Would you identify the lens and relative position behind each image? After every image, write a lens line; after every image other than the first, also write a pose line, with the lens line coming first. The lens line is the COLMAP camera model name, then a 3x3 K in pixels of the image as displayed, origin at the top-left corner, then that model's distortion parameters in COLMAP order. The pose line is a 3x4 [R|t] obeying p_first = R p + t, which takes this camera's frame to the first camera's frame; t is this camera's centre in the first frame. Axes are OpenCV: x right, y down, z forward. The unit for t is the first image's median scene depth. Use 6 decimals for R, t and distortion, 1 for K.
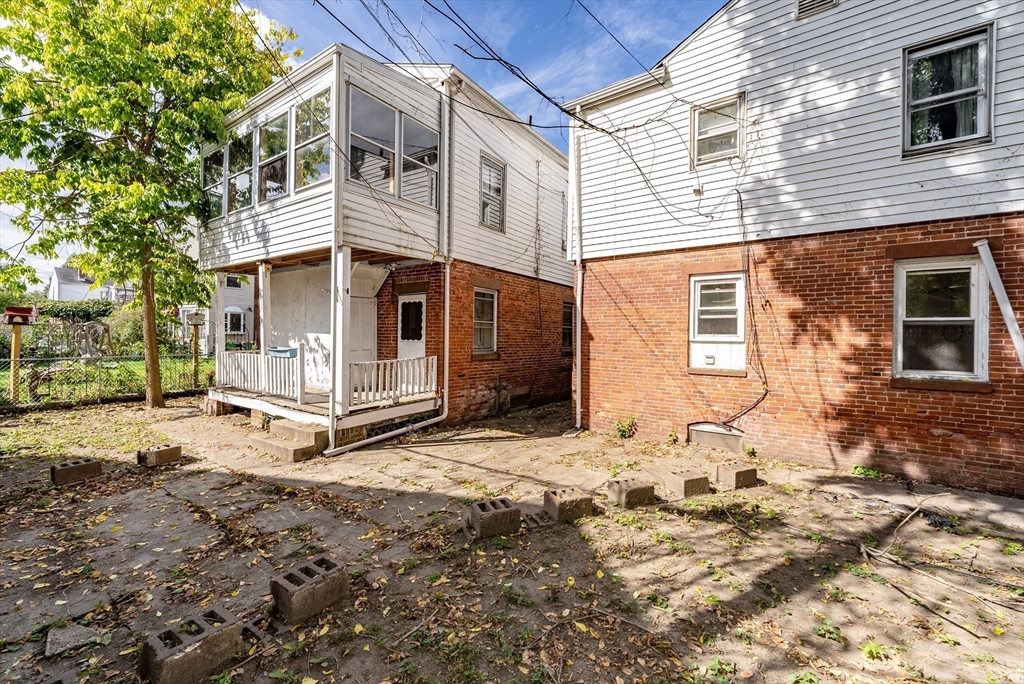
lens RADIAL K [[418.4, 0, 514.5], [0, 418.4, 335.8], [0, 0, 1]] dist [0.000634, -0.000404]
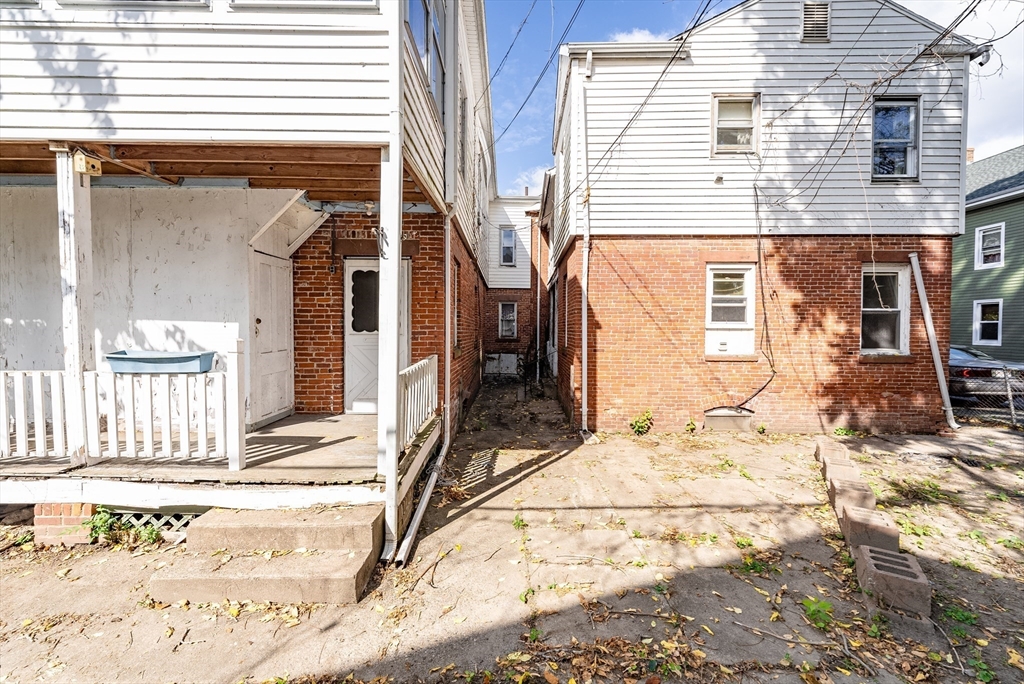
lens RADIAL K [[418.4, 0, 514.5], [0, 418.4, 335.8], [0, 0, 1]] dist [0.000634, -0.000404]
pose [[0.816051, -0.018804, 0.577674, -0.588665], [0.005648, 0.999682, 0.024563, 0.002931], [-0.577952, -0.016782, 0.815898, 0.489145]]
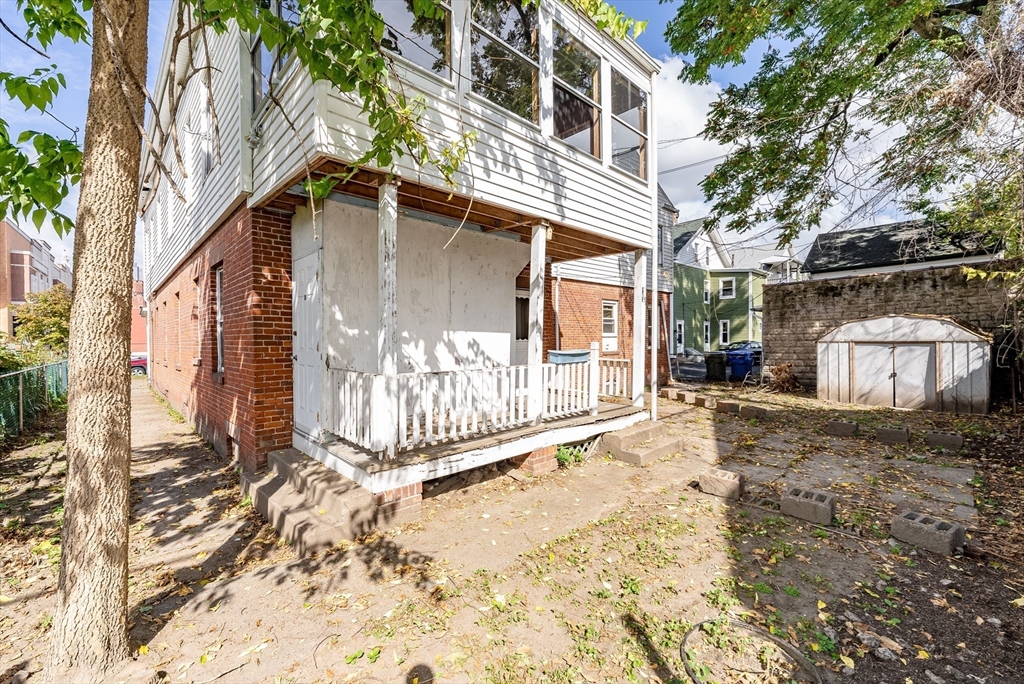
lens RADIAL K [[419.1, 0, 525.6], [0, 419.1, 343.0], [0, 0, 1]] dist [0.000615, -0.000071]
pose [[0.180588, -0.023337, 0.983282, -1.513881], [0.011060, 0.999703, 0.021696, -0.002001], [-0.983497, 0.006957, 0.180793, 1.093867]]
